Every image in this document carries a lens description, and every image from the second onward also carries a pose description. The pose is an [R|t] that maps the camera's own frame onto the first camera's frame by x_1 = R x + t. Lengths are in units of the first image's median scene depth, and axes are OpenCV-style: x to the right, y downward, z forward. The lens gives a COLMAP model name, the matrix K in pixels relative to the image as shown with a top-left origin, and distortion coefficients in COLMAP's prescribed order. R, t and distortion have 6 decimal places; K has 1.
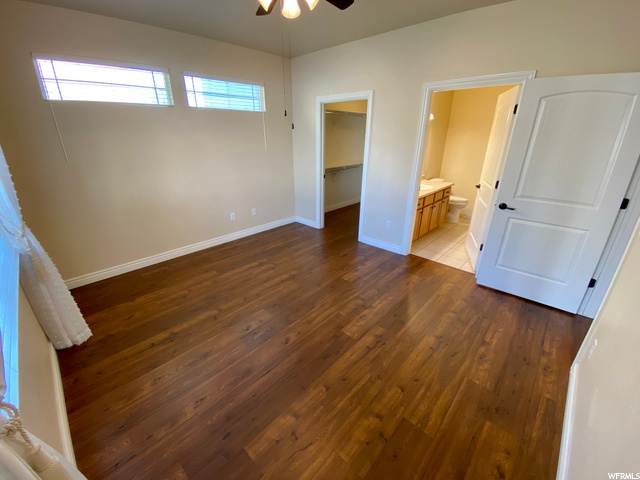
lens RADIAL K [[263.4, 0, 320.0], [0, 263.4, 240.0], [0, 0, 1]] dist [0.000580, -0.000646]
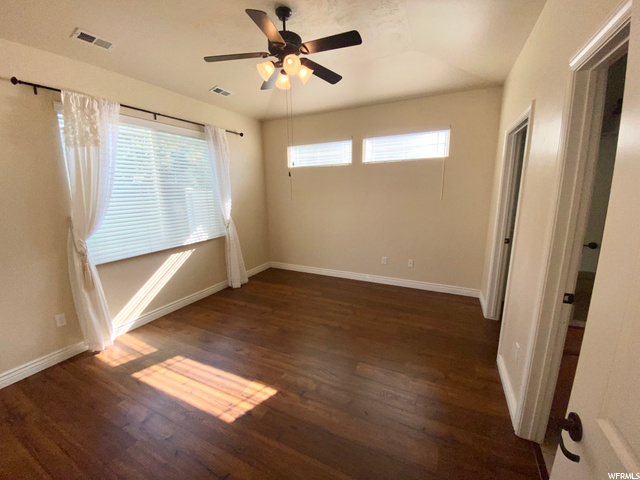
lens RADIAL K [[263.4, 0, 320.0], [0, 263.4, 240.0], [0, 0, 1]] dist [0.000580, -0.000646]
pose [[0.284948, 0.187632, -0.940000, 0.687611], [-0.340779, 0.936418, 0.083615, -0.208369], [0.895921, 0.296506, 0.330771, 0.539224]]
